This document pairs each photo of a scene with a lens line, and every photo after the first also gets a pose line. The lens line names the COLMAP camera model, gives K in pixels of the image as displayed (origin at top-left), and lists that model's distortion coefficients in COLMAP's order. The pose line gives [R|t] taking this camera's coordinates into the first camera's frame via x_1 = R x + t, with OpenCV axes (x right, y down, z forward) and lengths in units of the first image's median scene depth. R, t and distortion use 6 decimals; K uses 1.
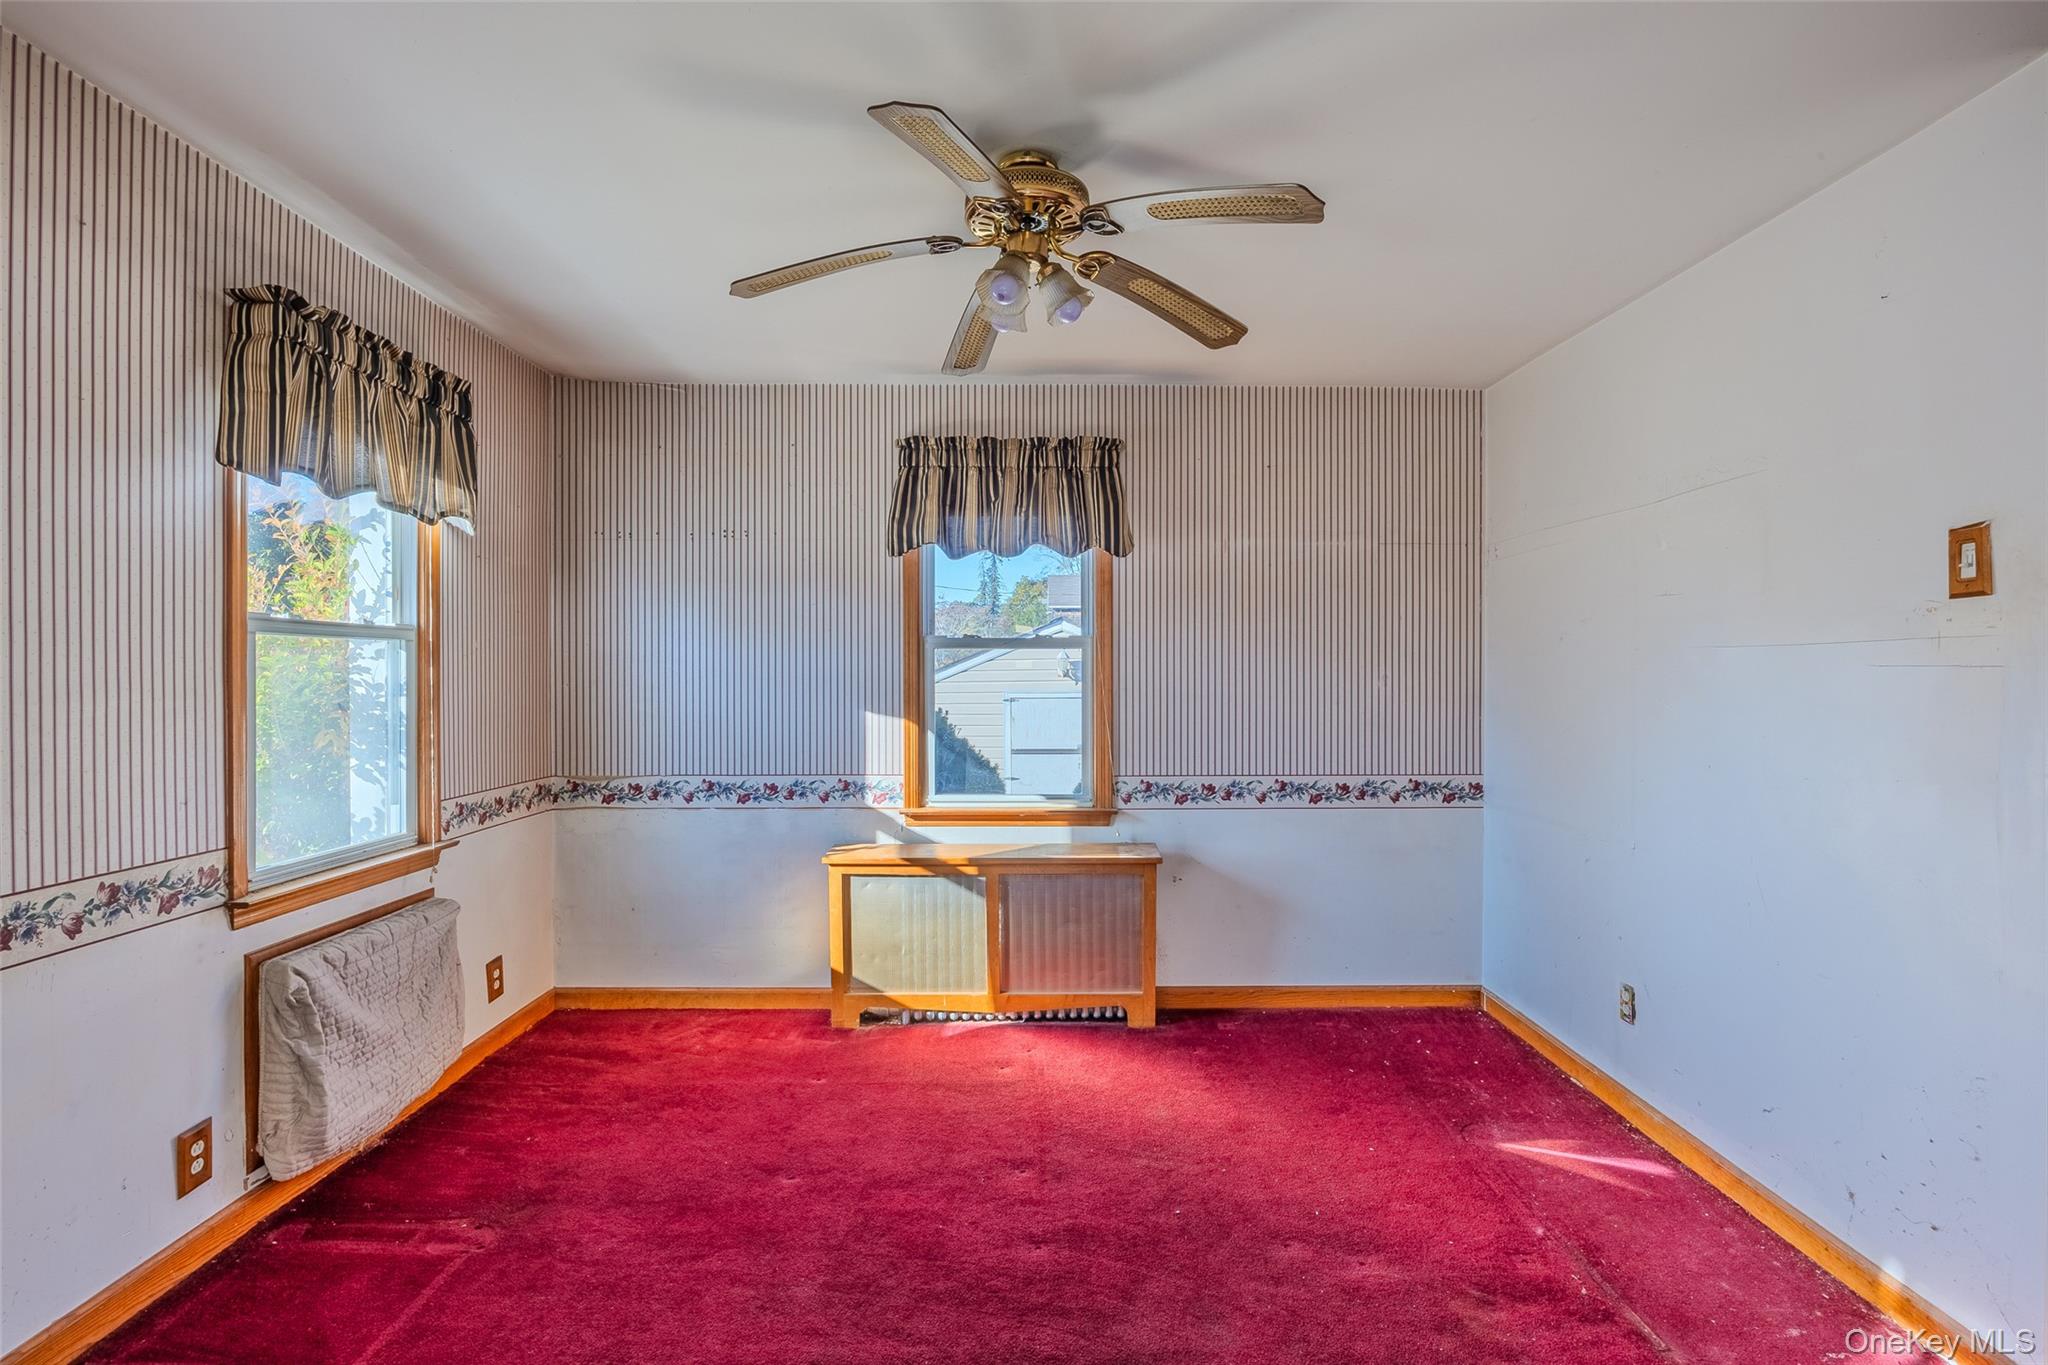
lens RADIAL K [[987.9, 0, 1011.9], [0, 987.9, 680.9], [0, 0, 1]] dist [-0.023343, 0.003073]
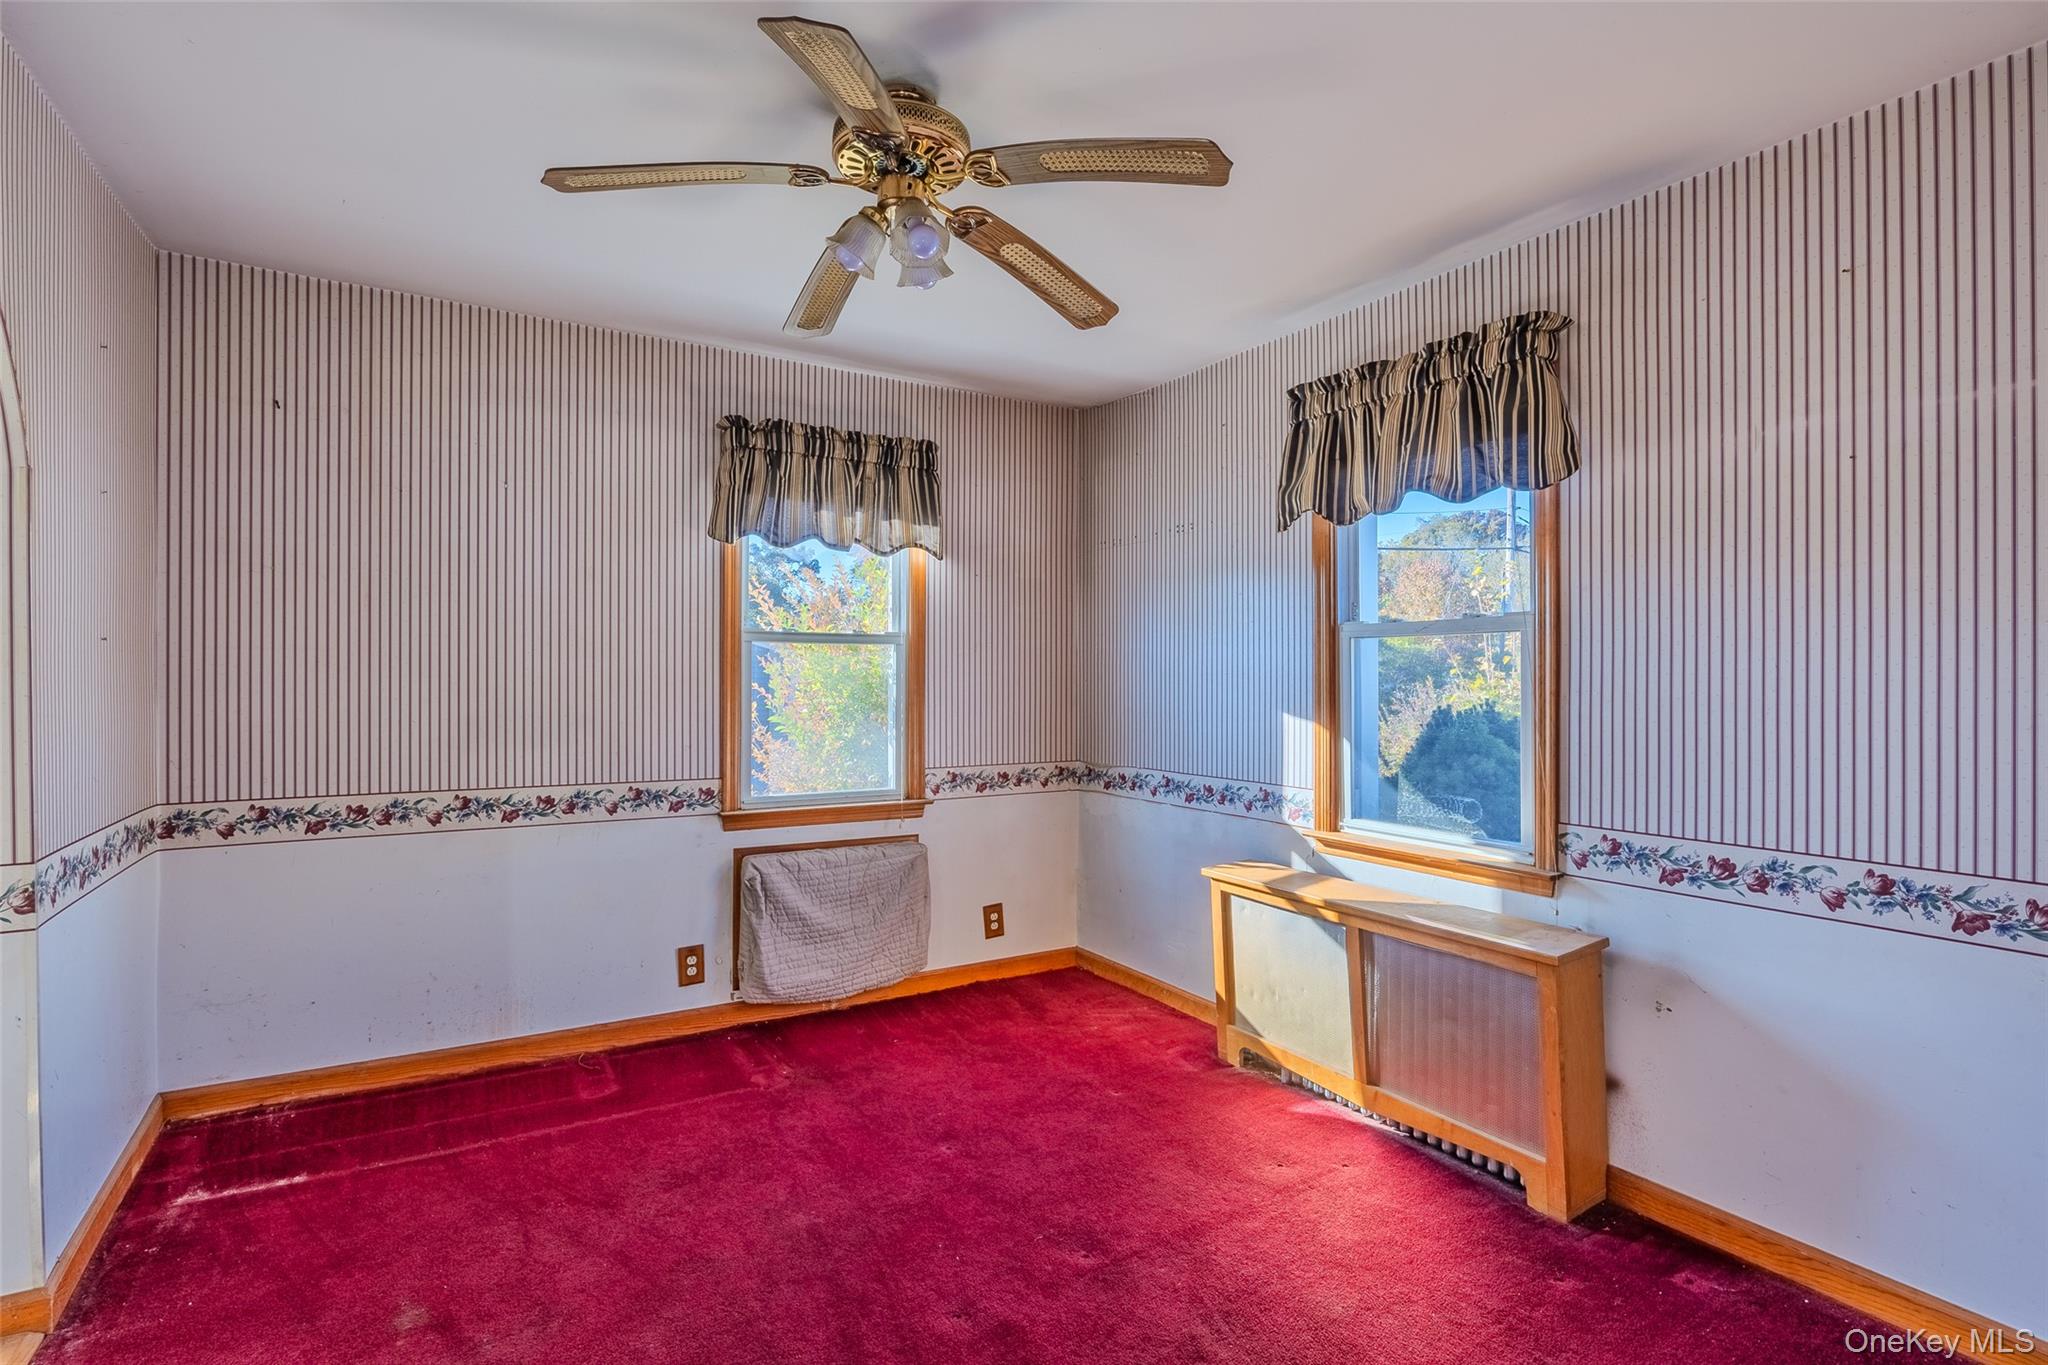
lens RADIAL K [[987.9, 0, 1021.4], [0, 987.9, 683.6], [0, 0, 1]] dist [-0.023343, 0.003073]
pose [[0.506864, 0.007154, -0.861996, 0.507944], [-0.010159, 0.999946, 0.002326, 0.005700], [0.861966, 0.007578, 0.506909, 0.378034]]
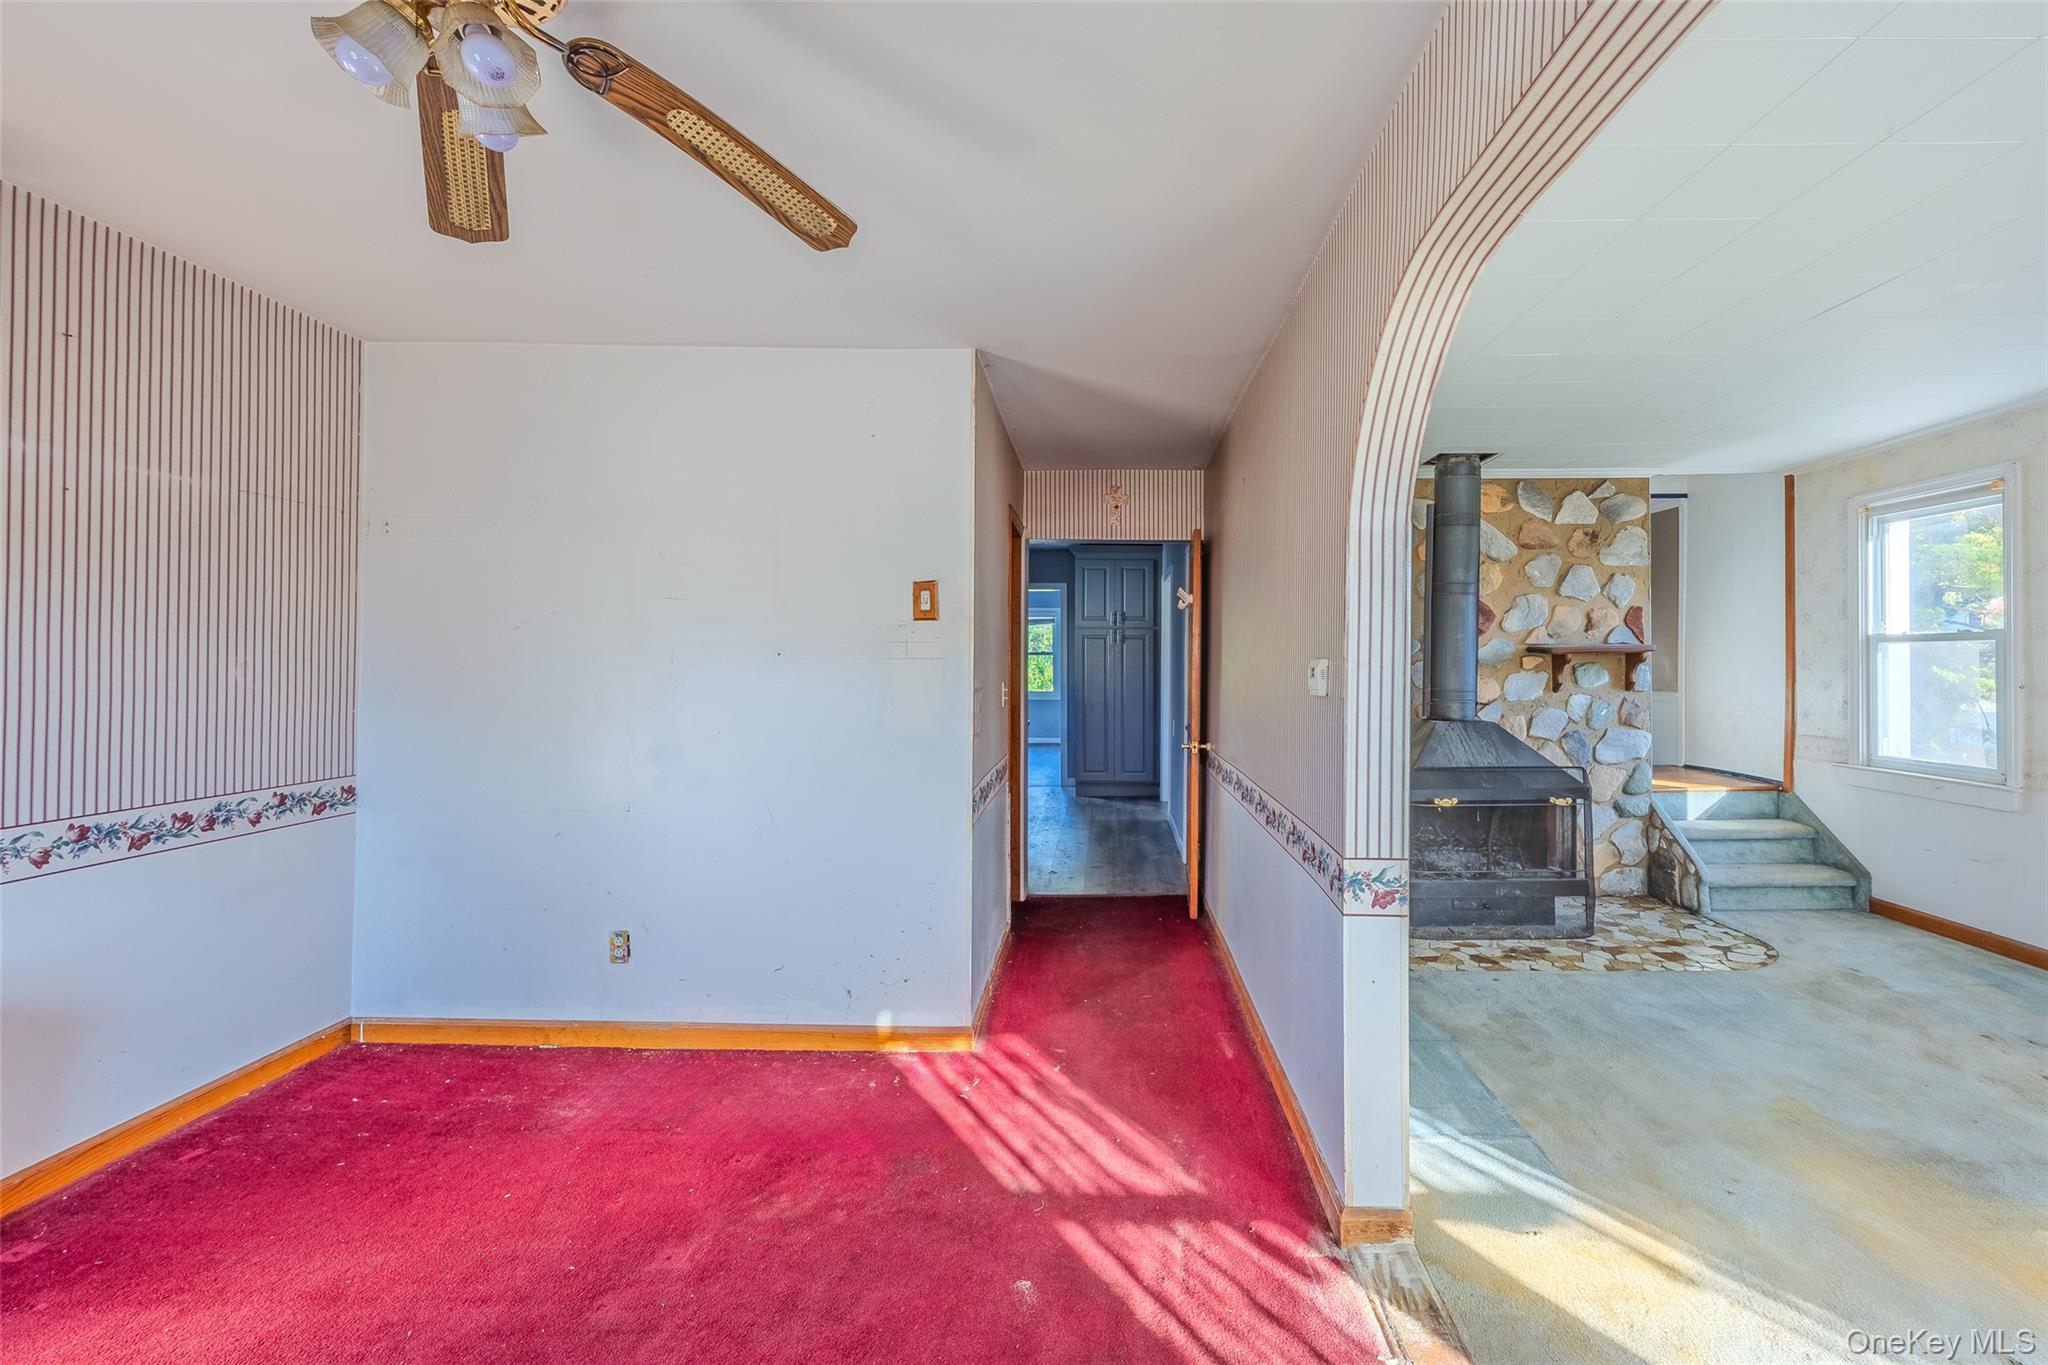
lens RADIAL K [[893.0, 0, 1076.2], [0, 893.0, 656.2], [0, 0, 1]] dist [0.036972, 0.000064]
pose [[0.010105, 0.010813, 0.999890, -0.353475], [0.004461, 0.999931, -0.010858, -0.000040], [-0.999939, 0.004571, 0.010056, 0.358816]]
